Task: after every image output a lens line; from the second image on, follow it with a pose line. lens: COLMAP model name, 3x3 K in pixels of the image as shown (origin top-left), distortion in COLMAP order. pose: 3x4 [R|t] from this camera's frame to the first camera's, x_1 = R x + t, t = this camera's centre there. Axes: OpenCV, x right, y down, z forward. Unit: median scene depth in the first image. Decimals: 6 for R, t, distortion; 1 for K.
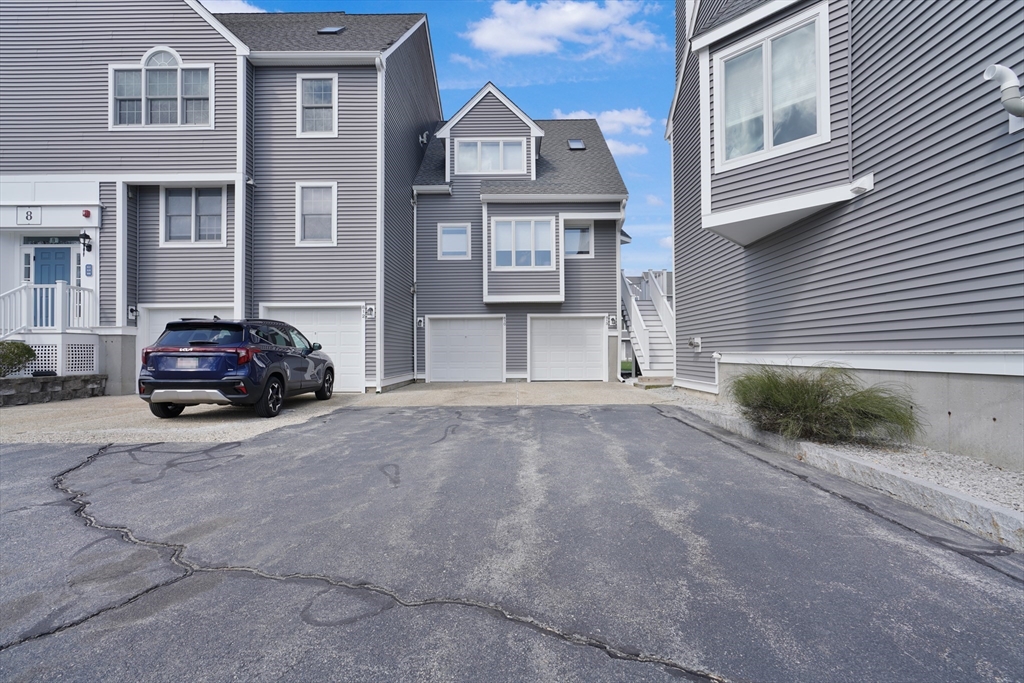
lens RADIAL K [[464.4, 0, 512.0], [0, 464.4, 341.5], [0, 0, 1]] dist [-0.020756, 0.000107]
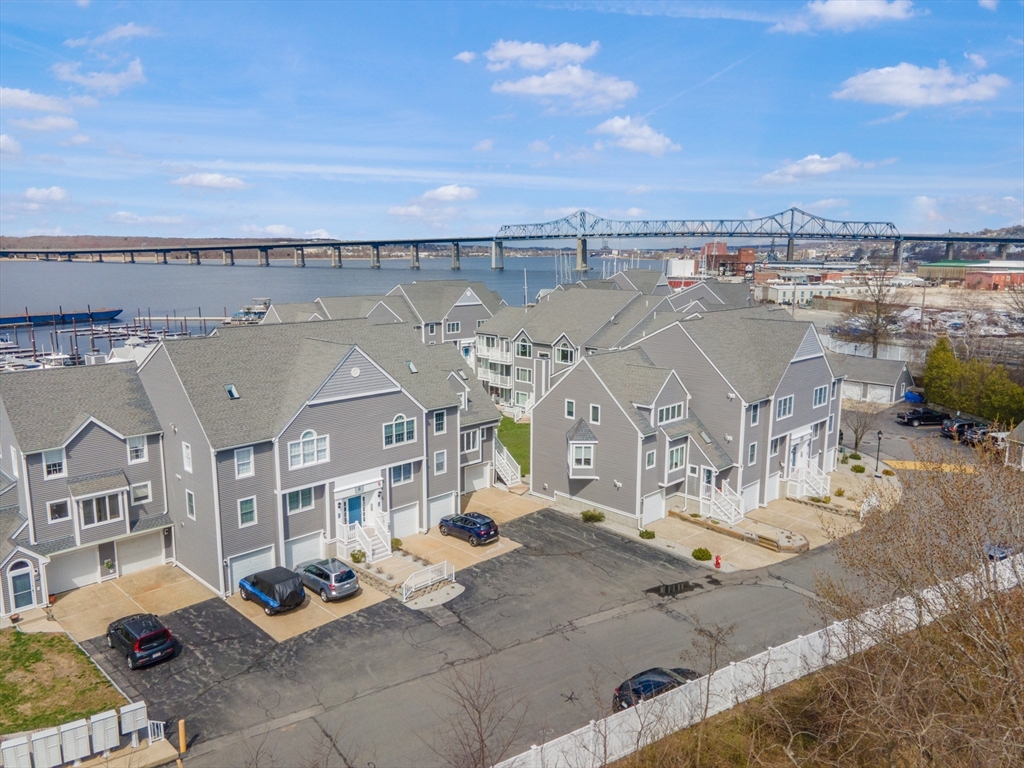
lens RADIAL K [[736.8, 0, 512.0], [0, 736.8, 384.0], [0, 0, 1]] dist [0.000206, -0.000010]
pose [[0.723714, -0.115179, 0.680420, -3.111711], [-0.016880, 0.982724, 0.184305, -1.587410], [-0.689893, -0.144870, 0.709267, -2.348546]]
